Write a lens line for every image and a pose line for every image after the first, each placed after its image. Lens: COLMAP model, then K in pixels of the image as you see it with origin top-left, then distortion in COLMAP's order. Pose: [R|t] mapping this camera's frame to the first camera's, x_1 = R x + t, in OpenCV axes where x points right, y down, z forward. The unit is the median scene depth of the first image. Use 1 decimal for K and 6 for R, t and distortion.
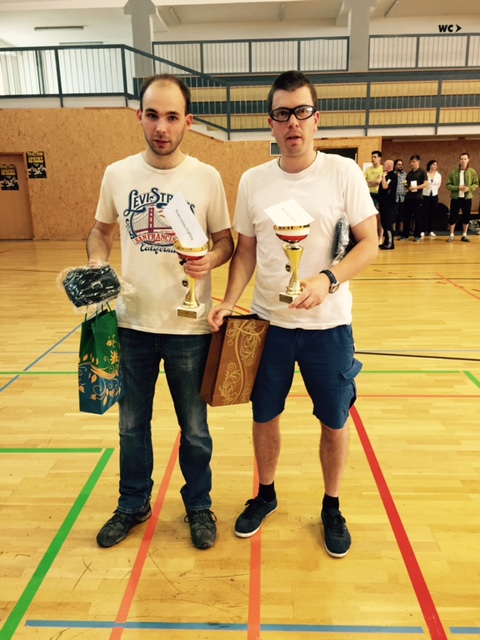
lens RADIAL K [[548.4, 0, 242.3], [0, 548.4, 314.9], [0, 0, 1]] dist [0.081805, -0.120908]
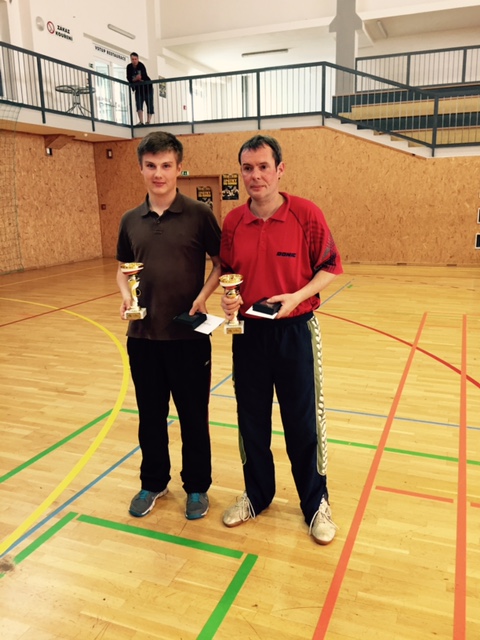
lens RADIAL K [[548.4, 0, 241.9], [0, 548.4, 318.5], [0, 0, 1]] dist [0.081805, -0.120908]
pose [[0.943678, 0.072692, -0.322782, -0.006732], [-0.081598, 0.996565, -0.014125, -0.017187], [0.320647, 0.039668, 0.946368, 0.059775]]
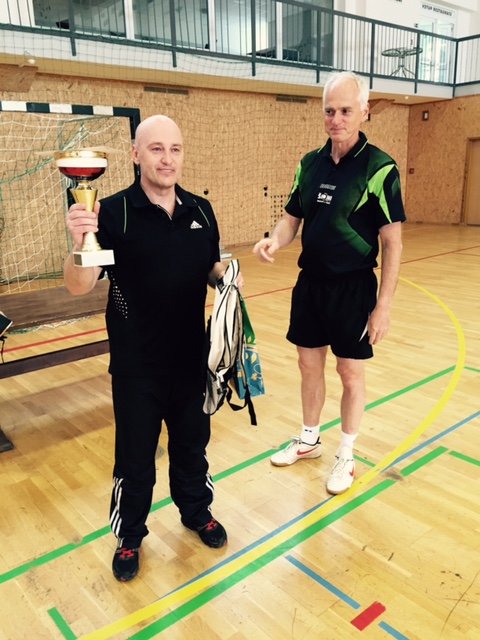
lens RADIAL K [[548.4, 0, 242.3], [0, 548.4, 316.9], [0, 0, 1]] dist [0.081805, -0.120908]
pose [[0.675234, 0.191025, -0.712438, -0.031814], [-0.169165, 0.980243, 0.102500, -0.004476], [0.717943, 0.051308, 0.694209, 0.018794]]
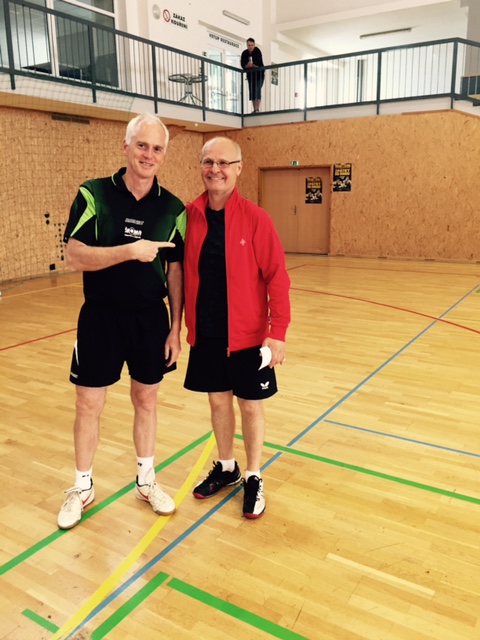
lens RADIAL K [[548.4, 0, 240.6], [0, 548.4, 319.3], [0, 0, 1]] dist [0.081805, -0.120908]
pose [[0.866523, 0.121085, -0.484228, -0.033528], [-0.126275, 0.991751, 0.022026, -0.027479], [0.482901, 0.042060, 0.874664, 0.096549]]
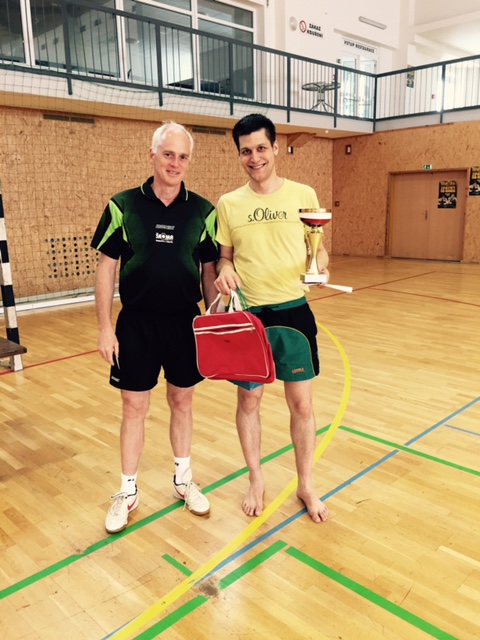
lens RADIAL K [[548.4, 0, 239.9], [0, 548.4, 318.5], [0, 0, 1]] dist [0.081805, -0.120908]
pose [[0.733805, 0.150093, -0.662572, -0.023964], [-0.162879, 0.985713, 0.042904, -0.024053], [0.659545, 0.076436, 0.747768, 0.080837]]
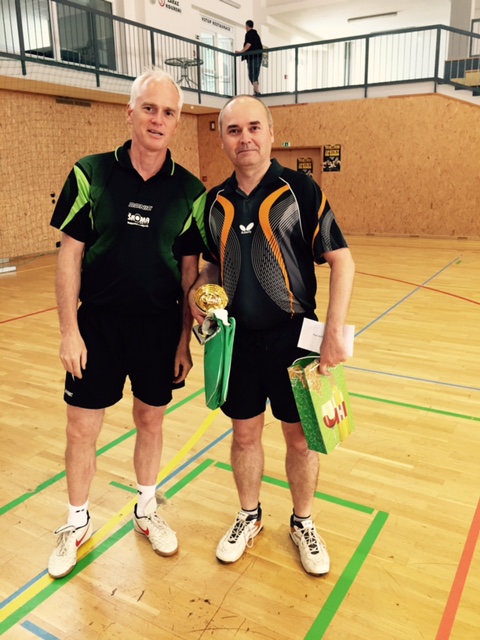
lens RADIAL K [[548.4, 0, 242.0], [0, 548.4, 318.4], [0, 0, 1]] dist [0.081805, -0.120908]
pose [[0.879635, 0.126853, -0.458421, -0.020211], [-0.117835, 0.991855, 0.048358, -0.012502], [0.460822, 0.011481, 0.887418, 0.043473]]
